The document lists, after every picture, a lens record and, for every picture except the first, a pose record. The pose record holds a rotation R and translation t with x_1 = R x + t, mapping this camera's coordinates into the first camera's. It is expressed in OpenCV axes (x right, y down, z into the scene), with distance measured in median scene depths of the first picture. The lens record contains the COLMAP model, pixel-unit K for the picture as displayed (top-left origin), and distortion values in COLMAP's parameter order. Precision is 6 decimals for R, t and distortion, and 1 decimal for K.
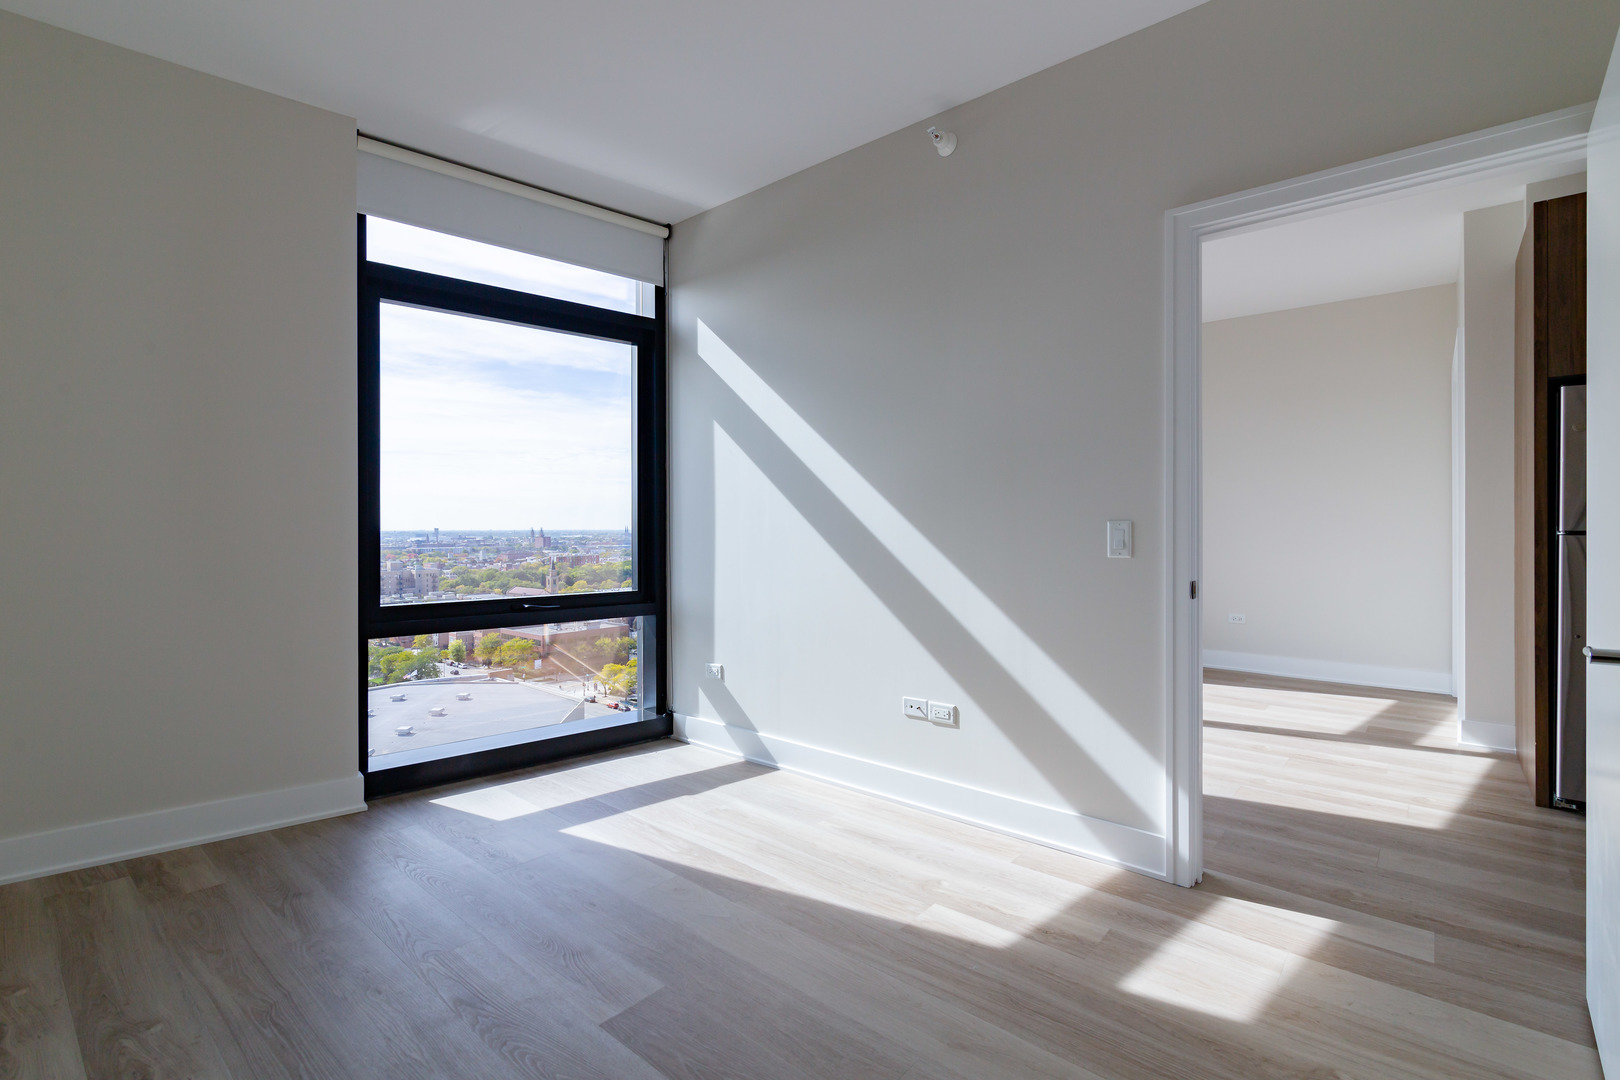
lens RADIAL K [[705.9, 0, 807.3], [0, 705.9, 523.9], [0, 0, 1]] dist [0.002085, -0.000009]
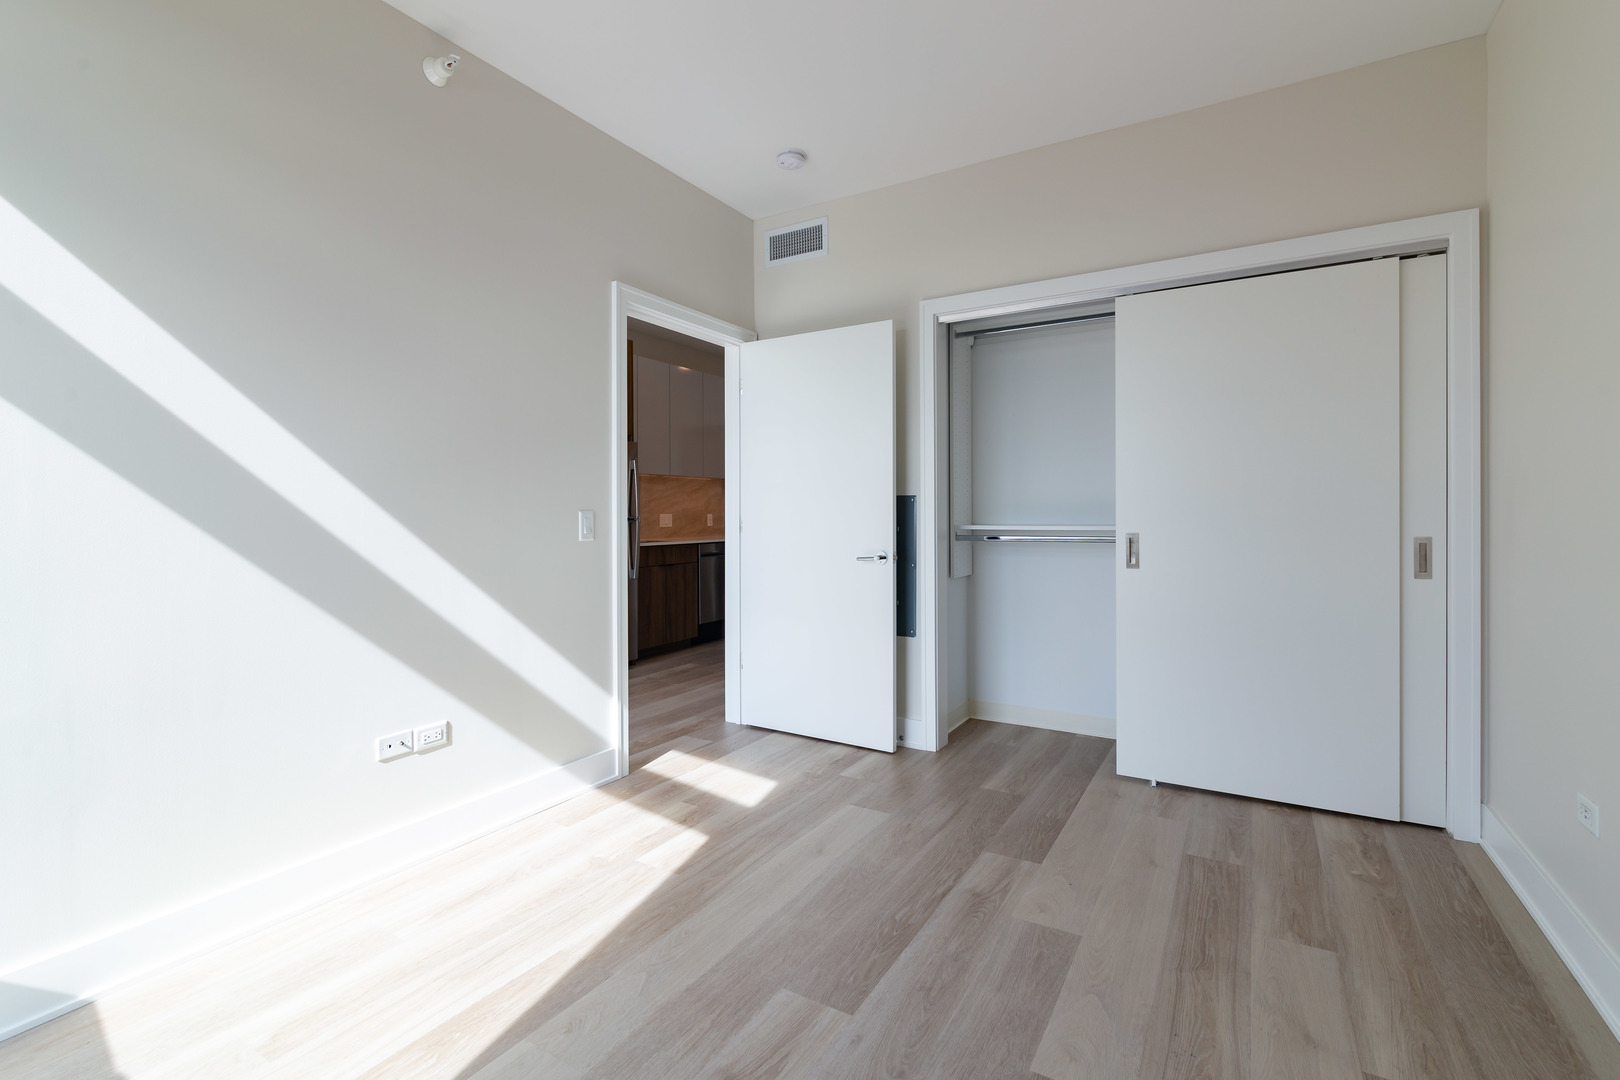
lens RADIAL K [[705.9, 0, 807.3], [0, 705.9, 523.9], [0, 0, 1]] dist [0.002085, -0.000009]
pose [[-0.128900, -0.011605, 0.991590, -0.477787], [-0.004564, 0.999928, 0.011110, 0.001401], [-0.991647, -0.003093, -0.128943, 0.449591]]
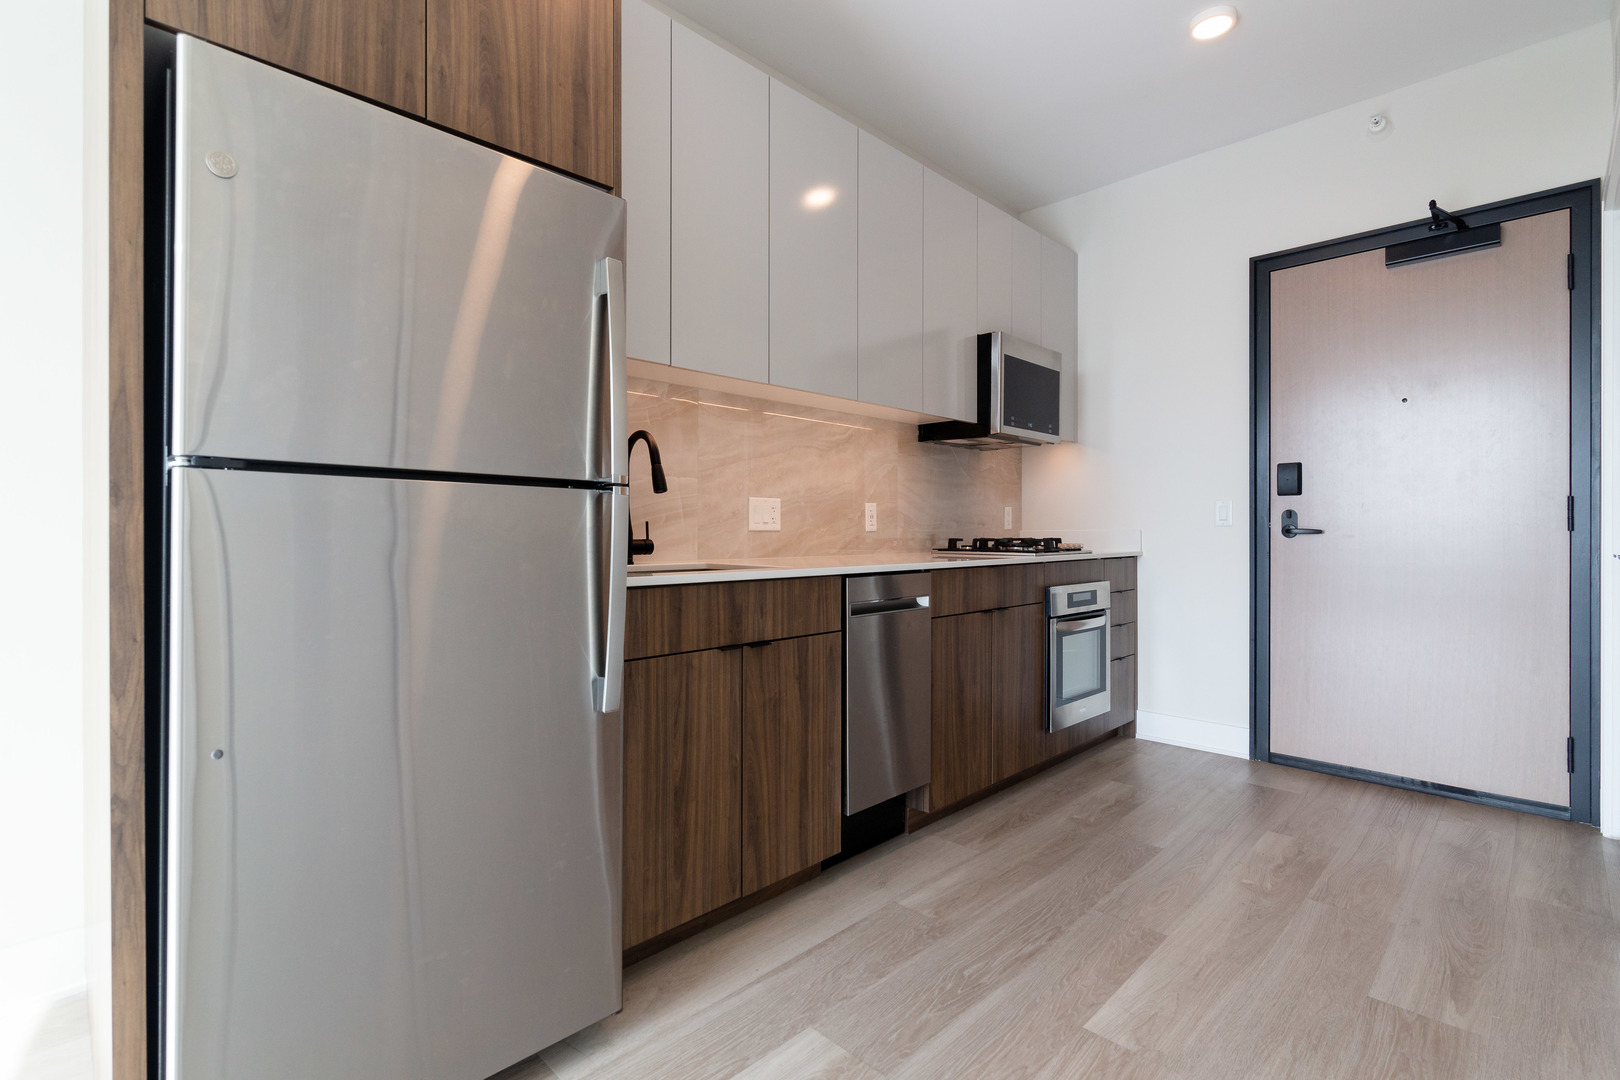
lens RADIAL K [[752.2, 0, 808.4], [0, 752.2, 535.9], [0, 0, 1]] dist [-0.000126, -0.000261]
pose [[0.069719, -0.003368, 0.997561, 0.512437], [-0.006531, 0.999971, 0.003832, 0.031460], [-0.997545, -0.006782, 0.069695, 0.474733]]
